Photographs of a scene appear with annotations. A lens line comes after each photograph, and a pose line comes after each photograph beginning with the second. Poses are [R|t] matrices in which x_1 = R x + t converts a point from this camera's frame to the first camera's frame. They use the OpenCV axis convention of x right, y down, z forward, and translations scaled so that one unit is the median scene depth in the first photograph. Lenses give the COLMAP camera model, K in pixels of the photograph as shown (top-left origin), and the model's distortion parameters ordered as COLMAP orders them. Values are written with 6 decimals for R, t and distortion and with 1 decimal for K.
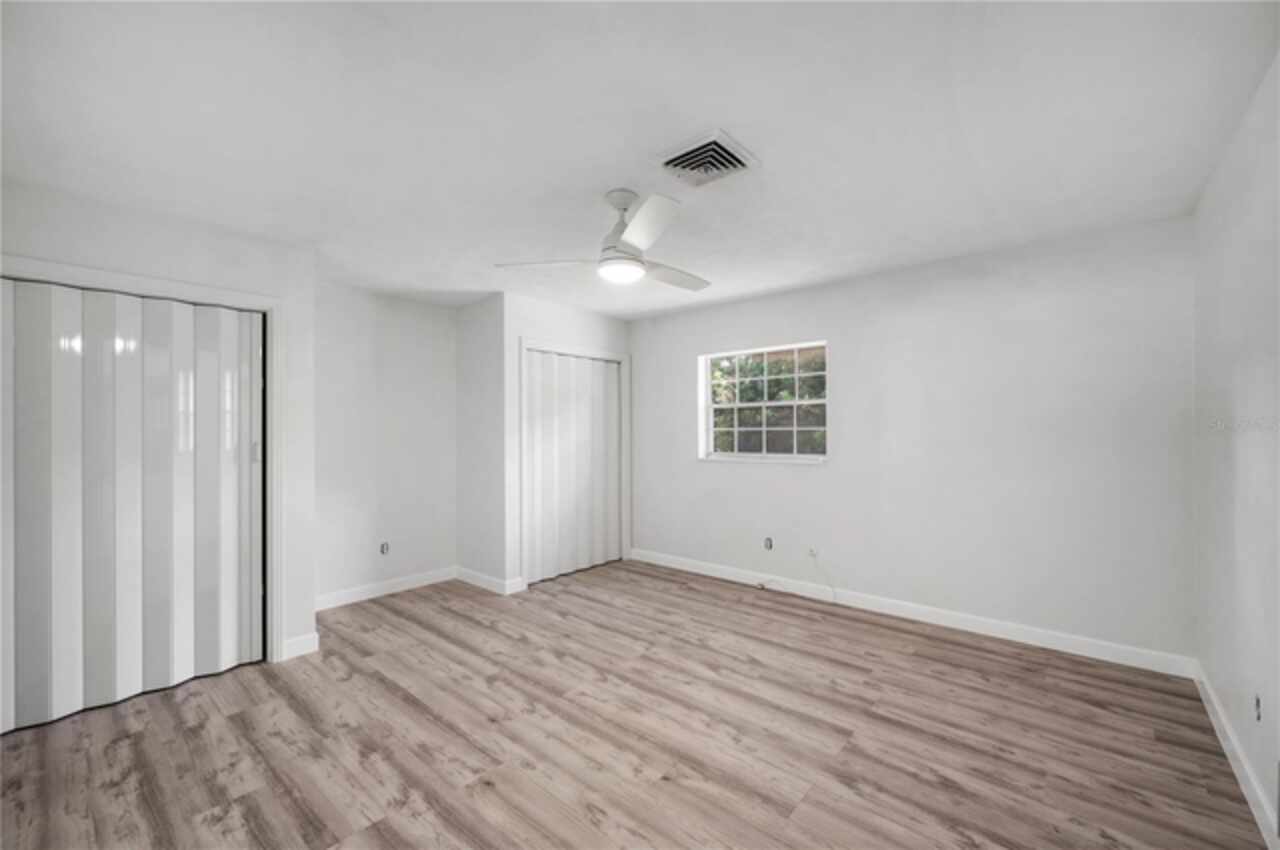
lens RADIAL K [[511.2, 0, 641.2], [0, 511.2, 424.1], [0, 0, 1]] dist [0.010314, 0.000266]
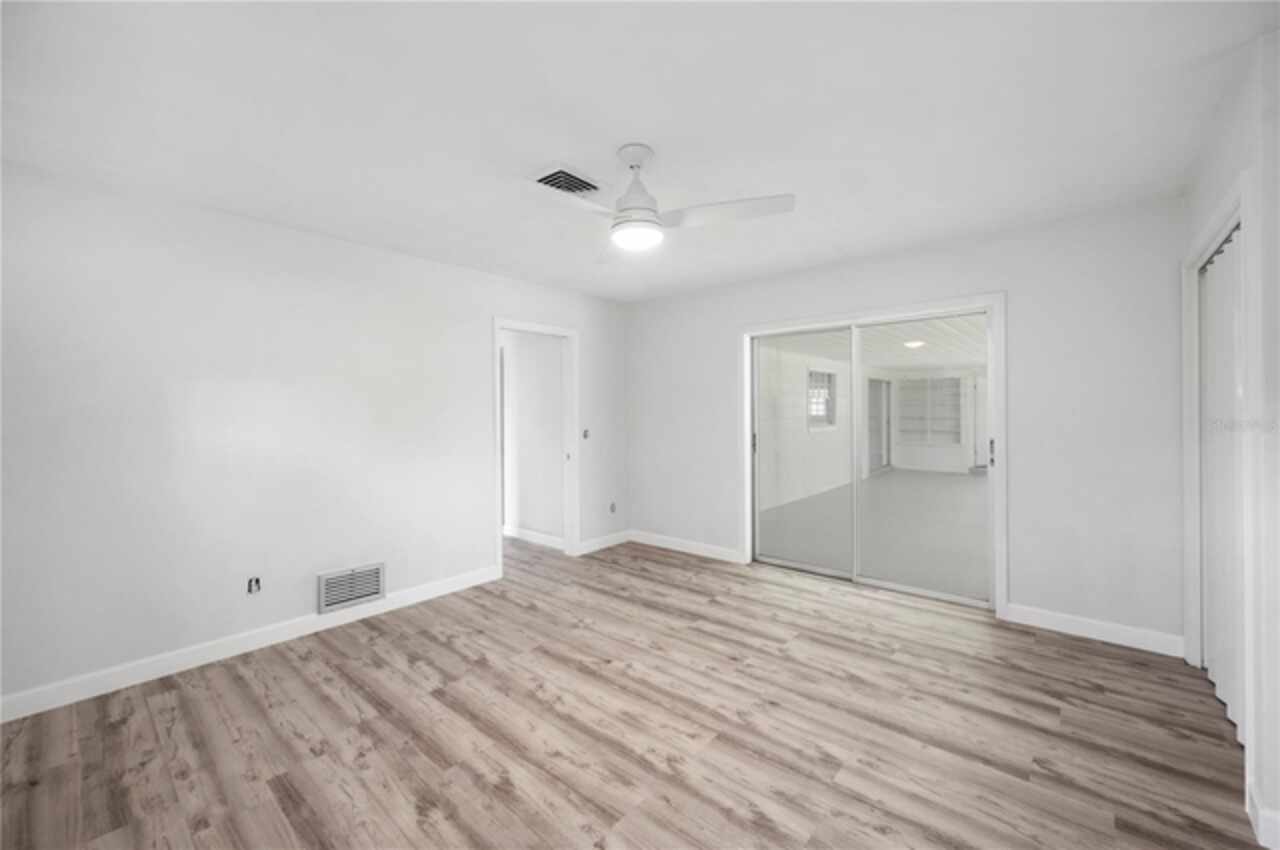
lens RADIAL K [[511.2, 0, 639.0], [0, 511.2, 418.6], [0, 0, 1]] dist [0.010314, 0.000266]
pose [[-0.999819, 0.015264, 0.011320, -0.050012], [0.015299, 0.999878, 0.002993, 0.020563], [-0.011273, 0.003166, -0.999931, 1.999844]]
